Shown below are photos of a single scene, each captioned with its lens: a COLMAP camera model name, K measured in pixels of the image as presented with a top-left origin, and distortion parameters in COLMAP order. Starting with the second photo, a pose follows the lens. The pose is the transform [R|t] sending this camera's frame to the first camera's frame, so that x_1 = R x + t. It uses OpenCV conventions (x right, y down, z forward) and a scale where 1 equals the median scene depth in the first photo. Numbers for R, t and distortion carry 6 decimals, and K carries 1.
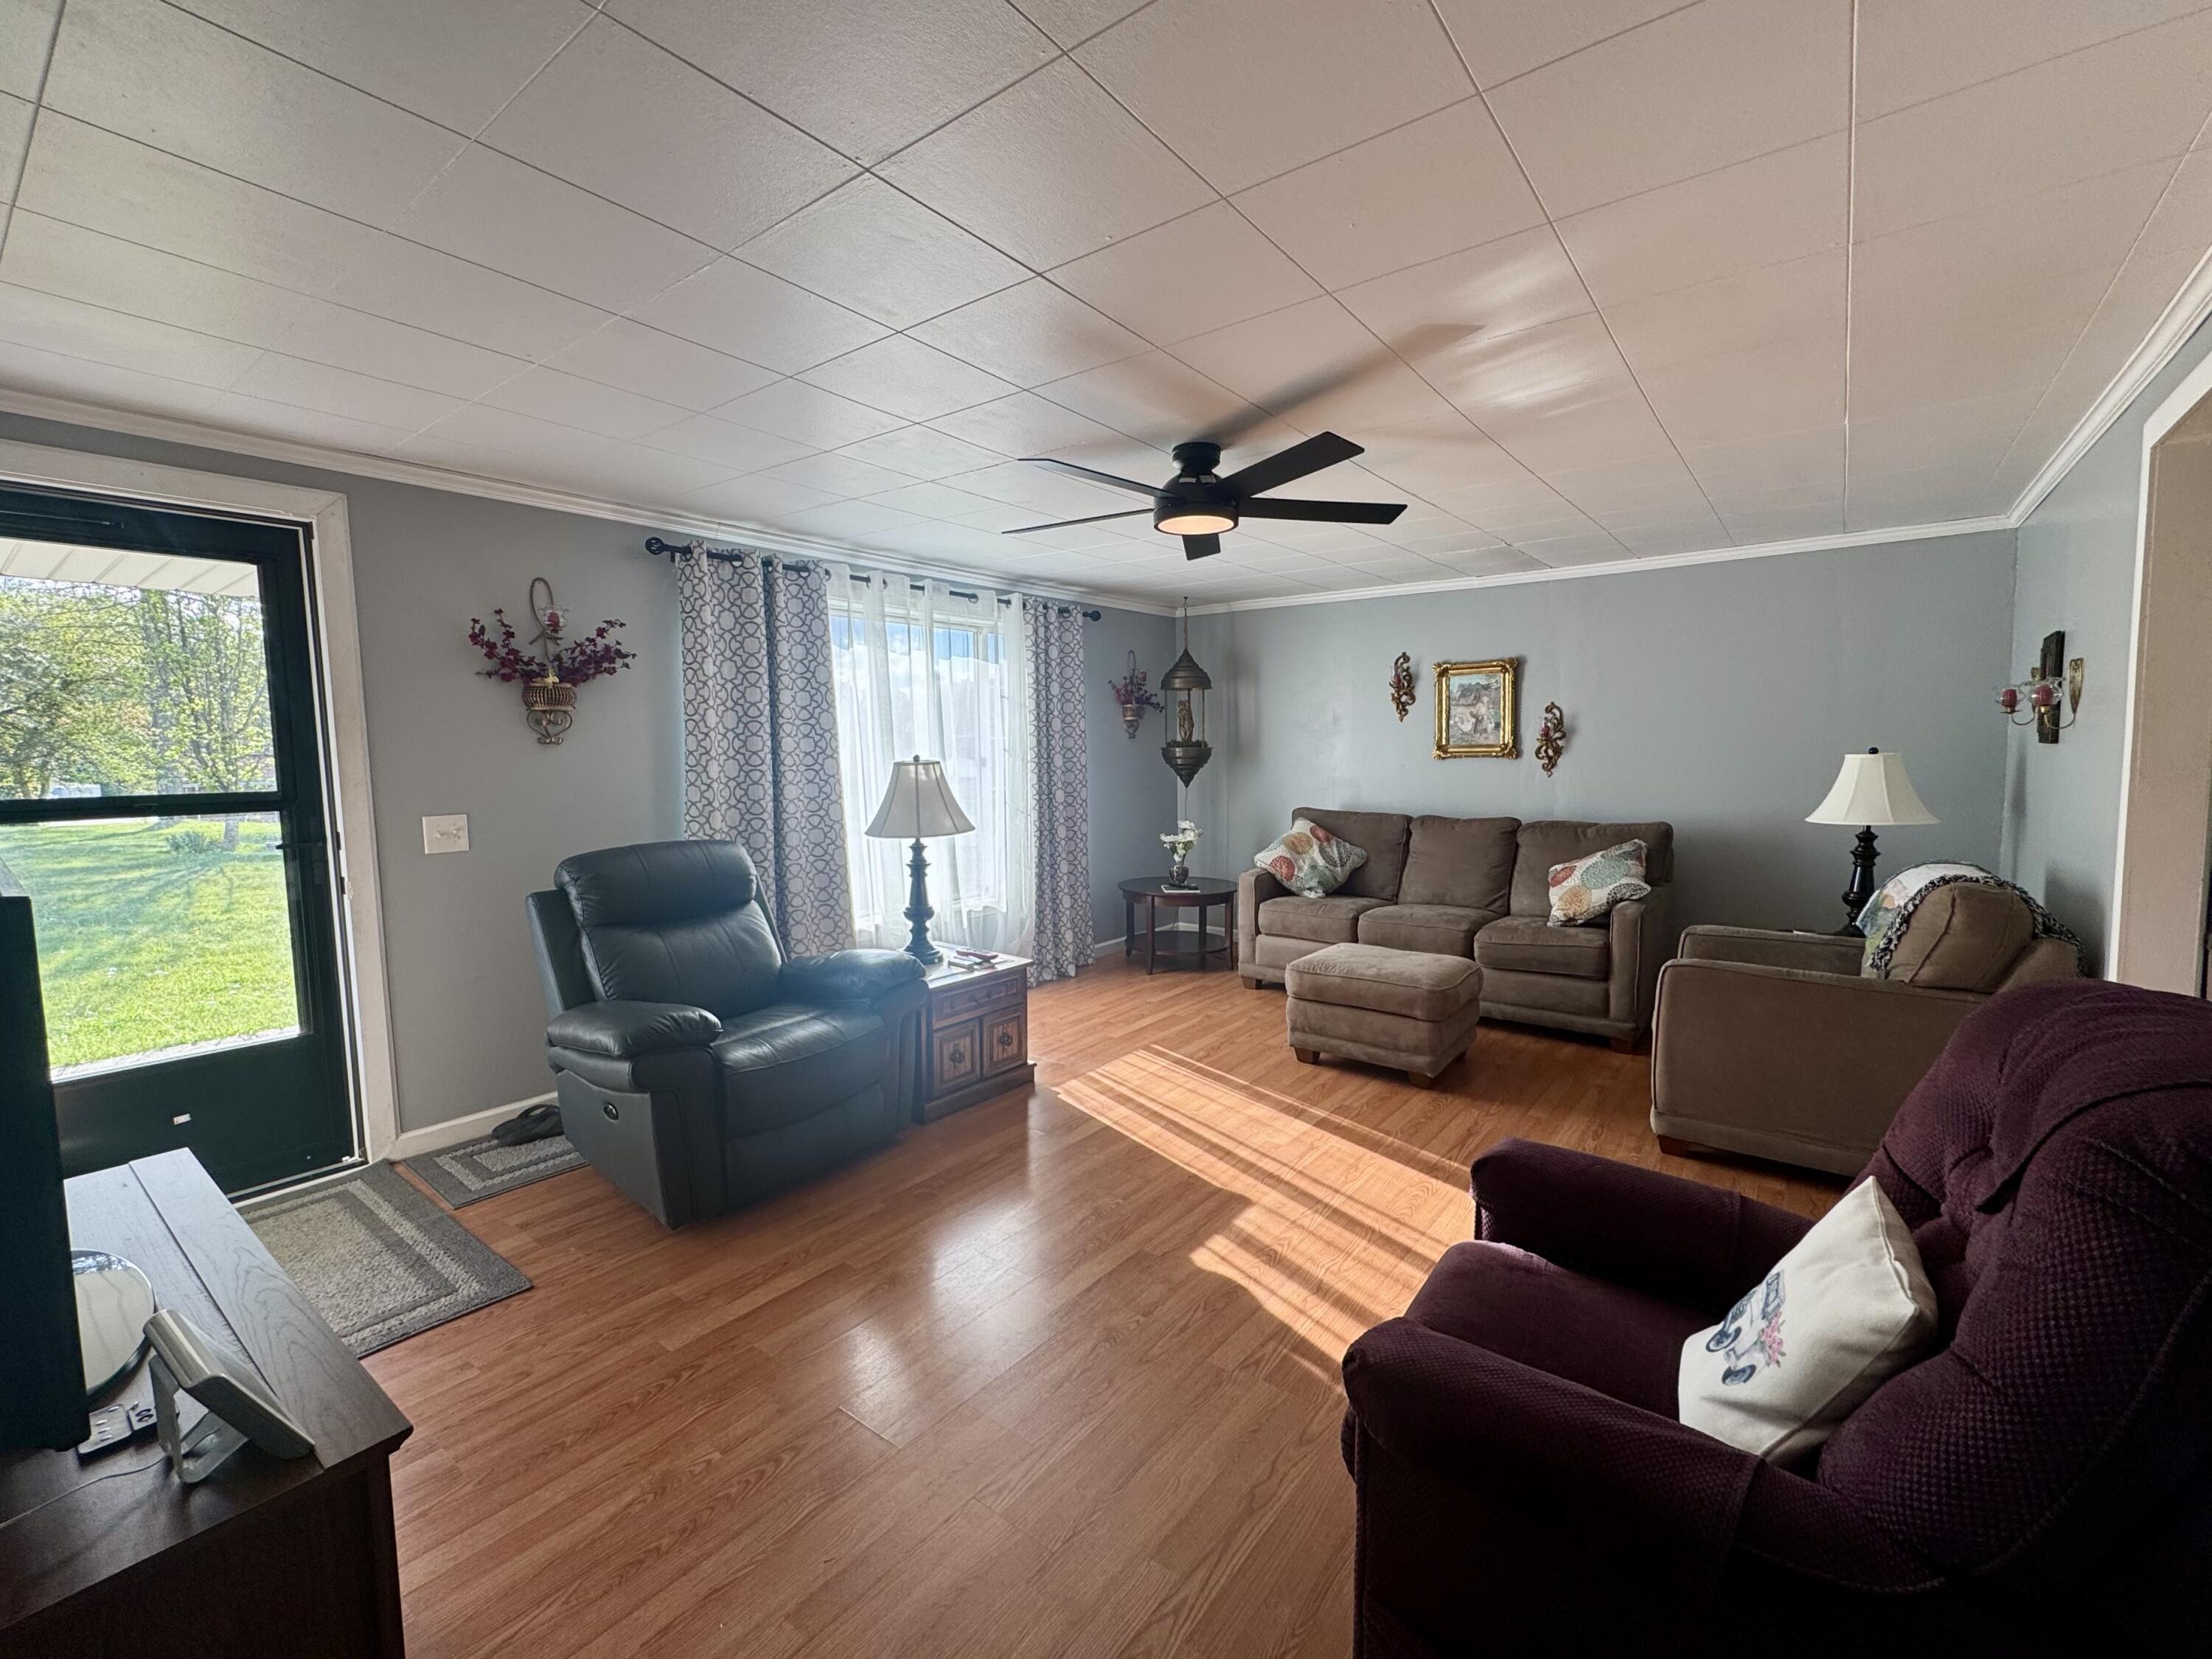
lens RADIAL K [[950.4, 0, 1106.0], [0, 950.4, 829.5], [0, 0, 1]] dist [0.000104, -0.000061]
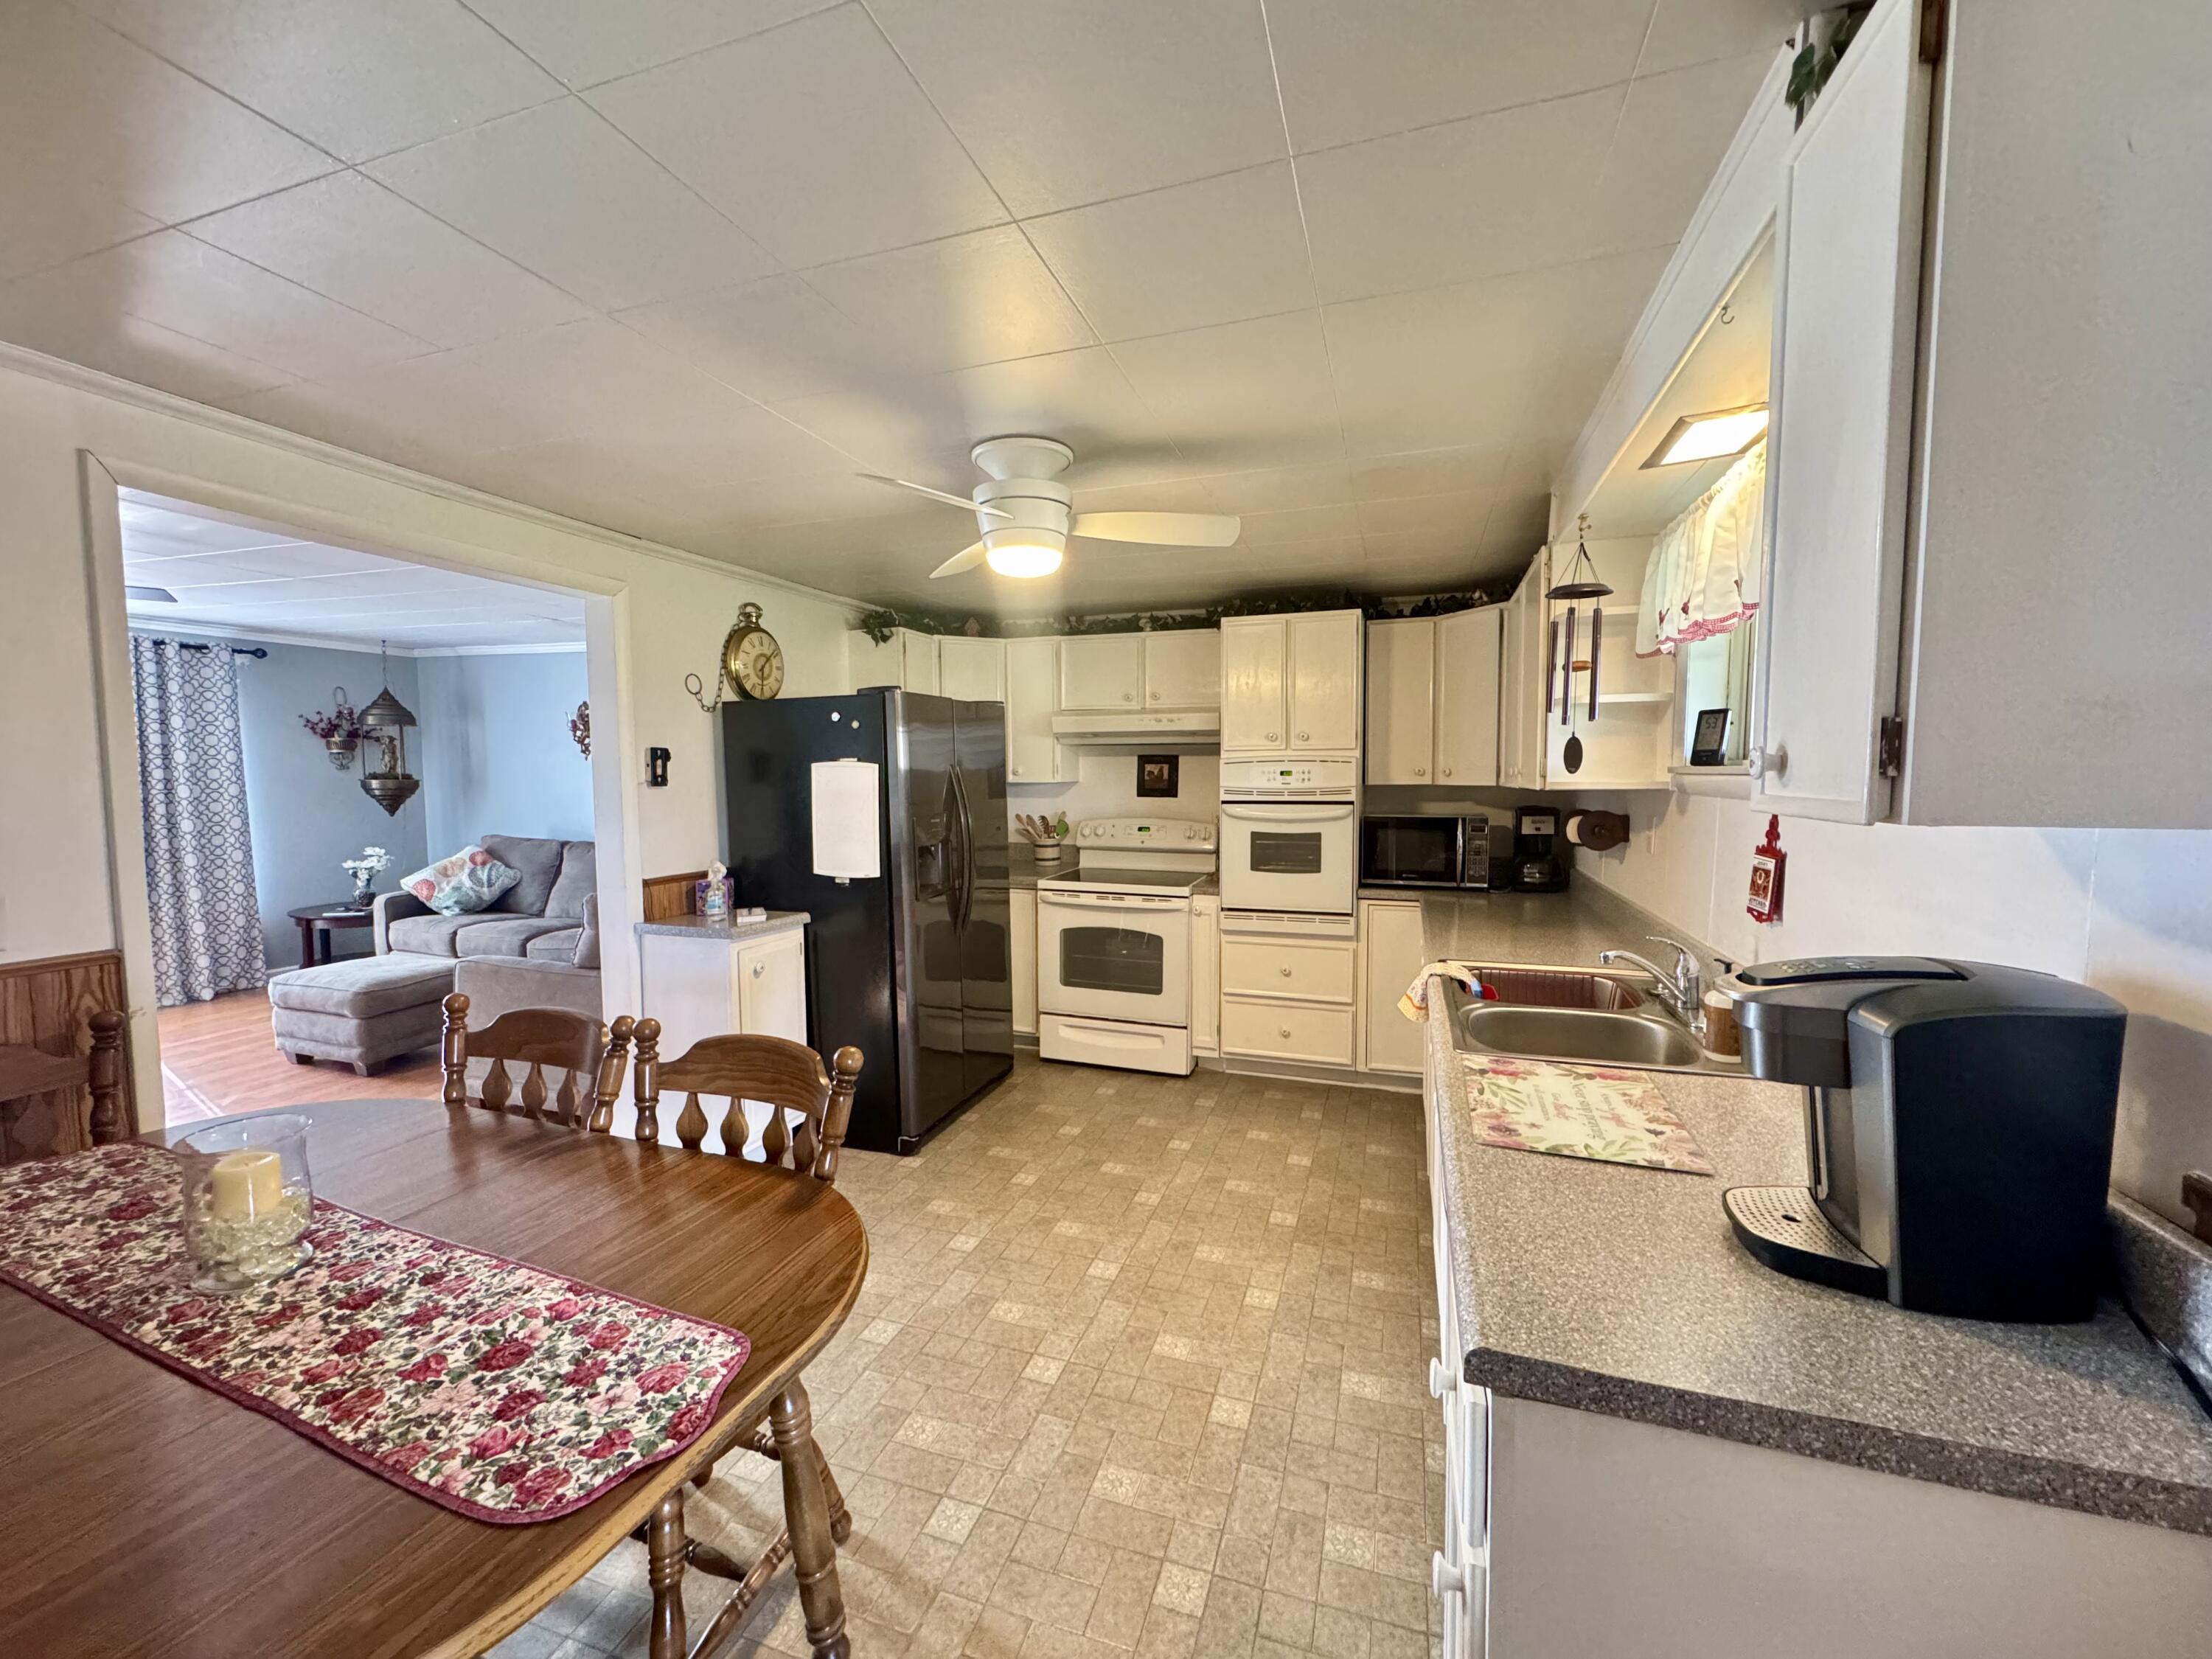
lens RADIAL K [[879.0, 0, 1102.5], [0, 879.0, 833.2], [0, 0, 1]] dist [-0.001627, -0.000211]
pose [[0.949112, -0.006227, 0.314876, 0.618573], [0.013042, 0.999724, -0.019542, 0.004829], [-0.314668, 0.022654, 0.948931, -0.225010]]
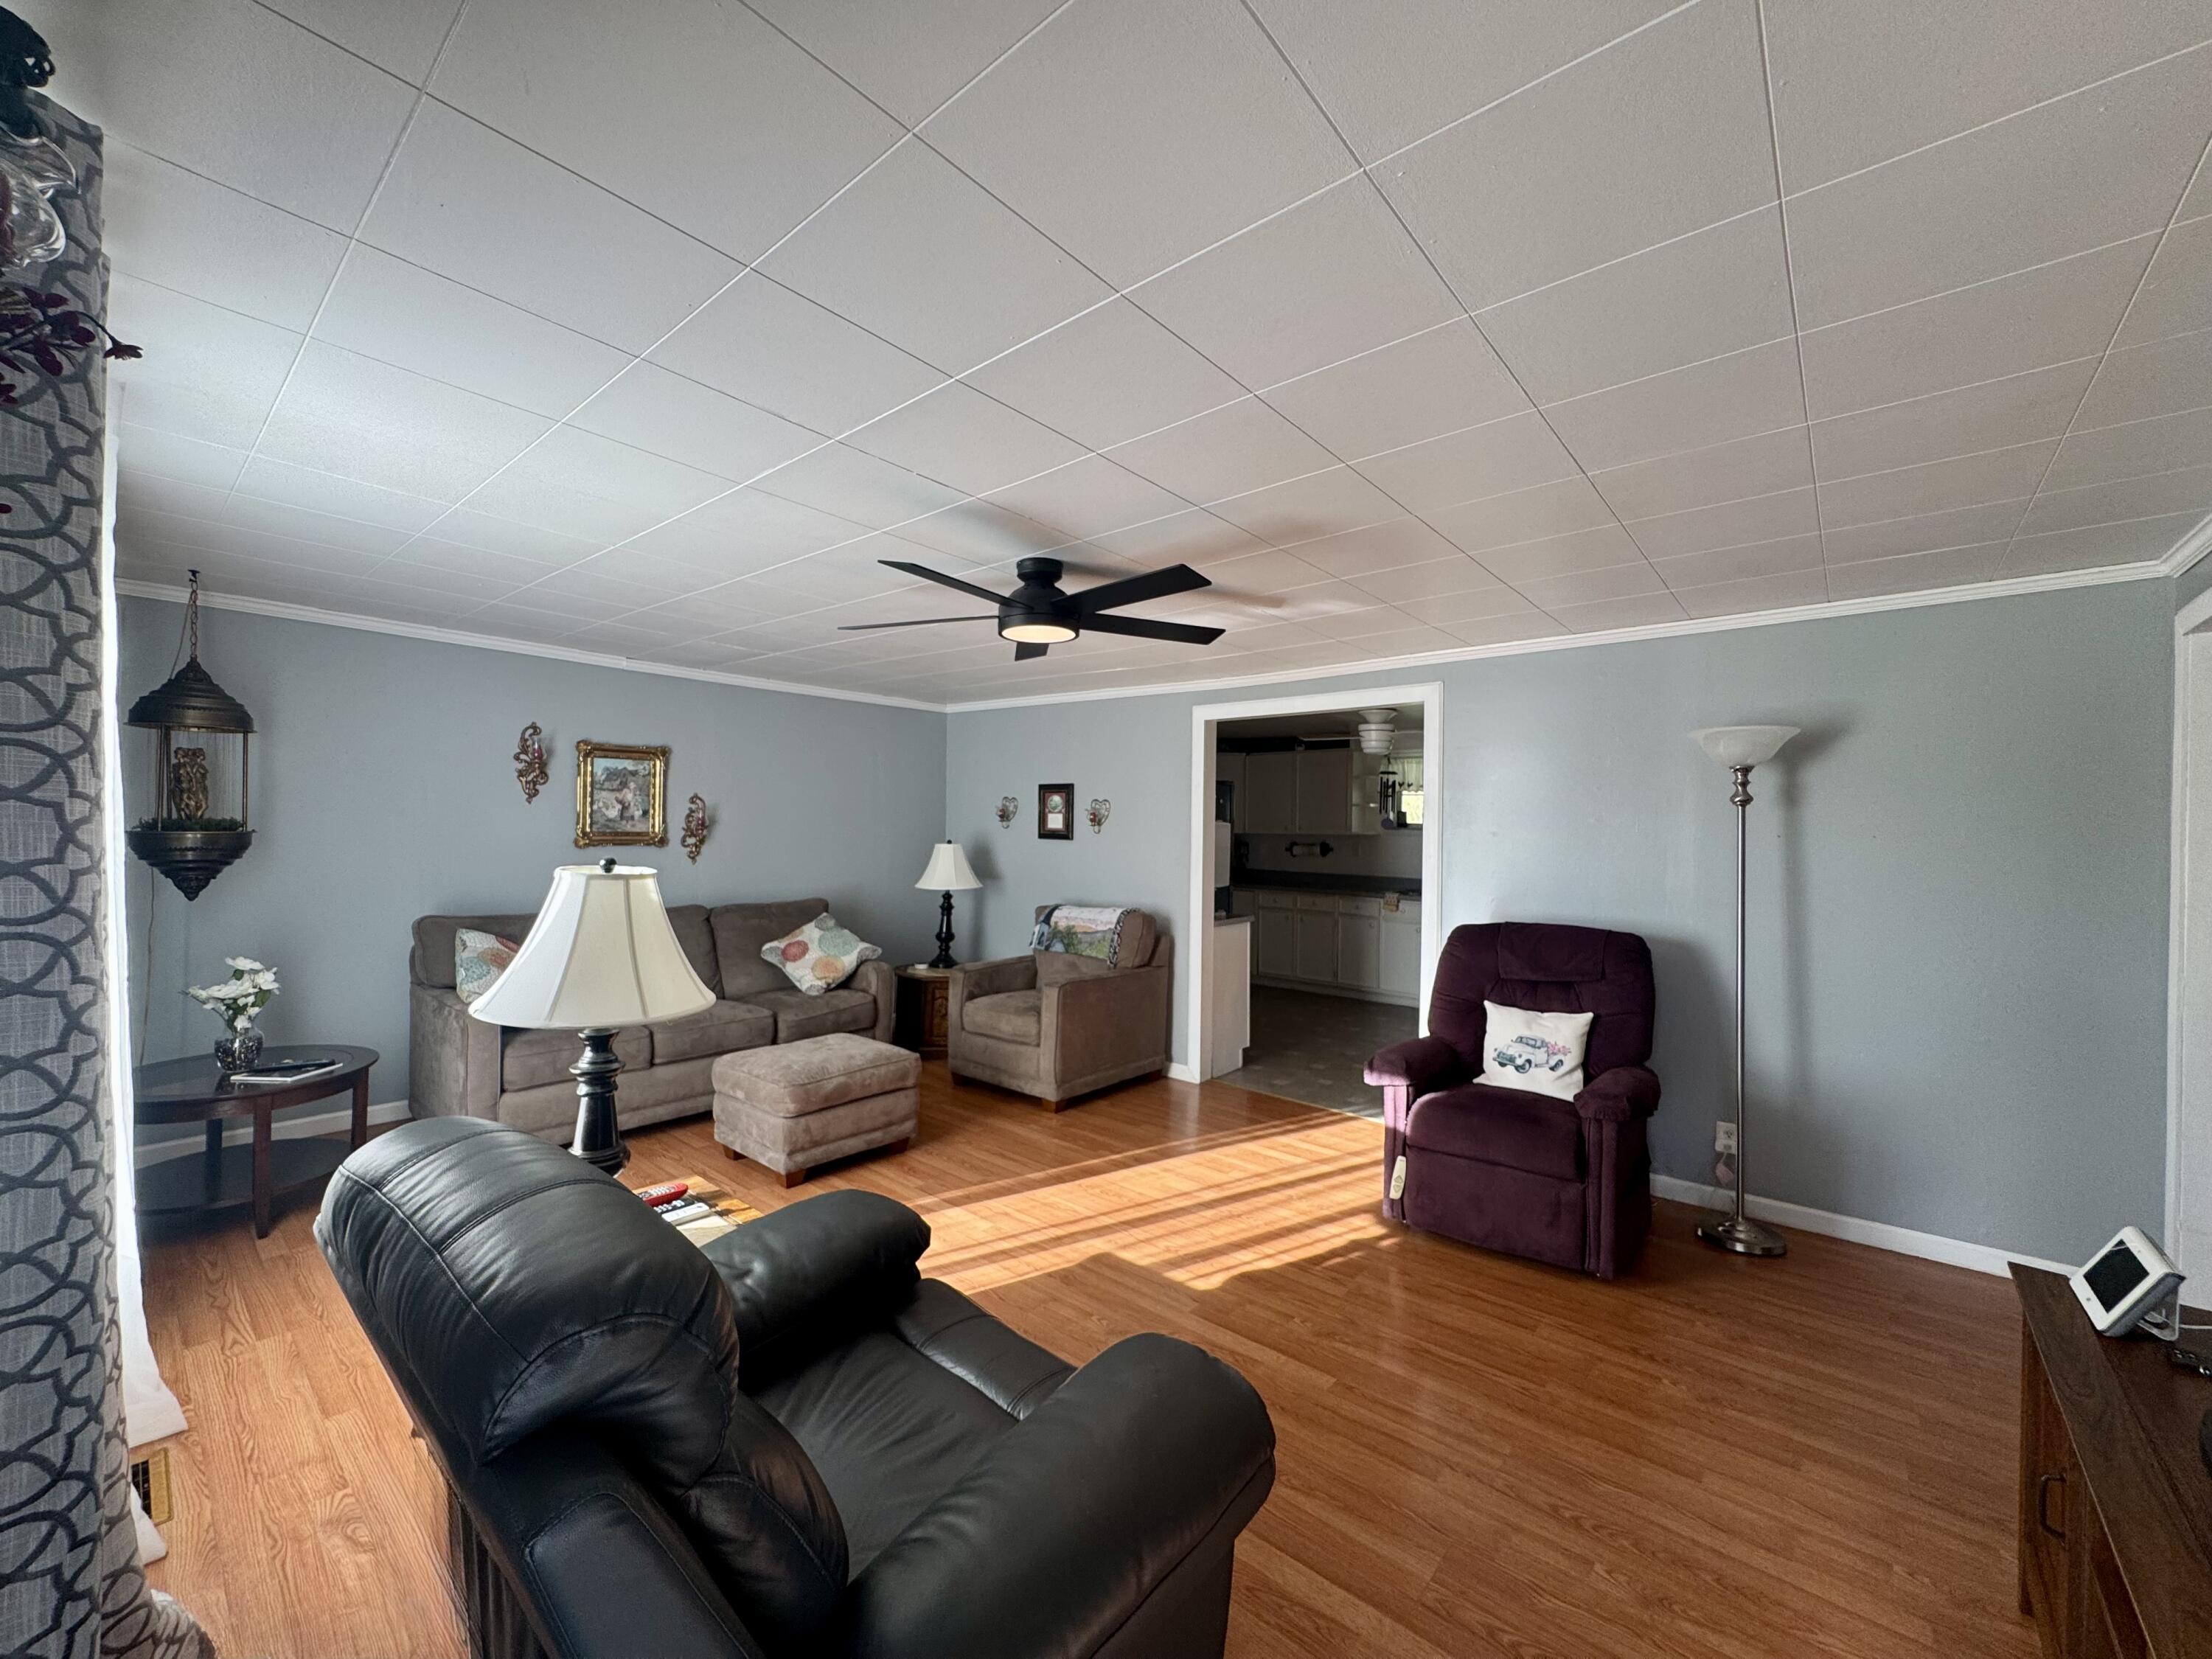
lens RADIAL K [[879.0, 0, 1102.5], [0, 879.0, 833.2], [0, 0, 1]] dist [-0.001627, -0.000211]
pose [[0.055083, 0.009493, 0.998437, -0.471481], [0.072486, 0.997278, -0.013481, -0.043721], [-0.995847, 0.073115, 0.054245, 0.495019]]
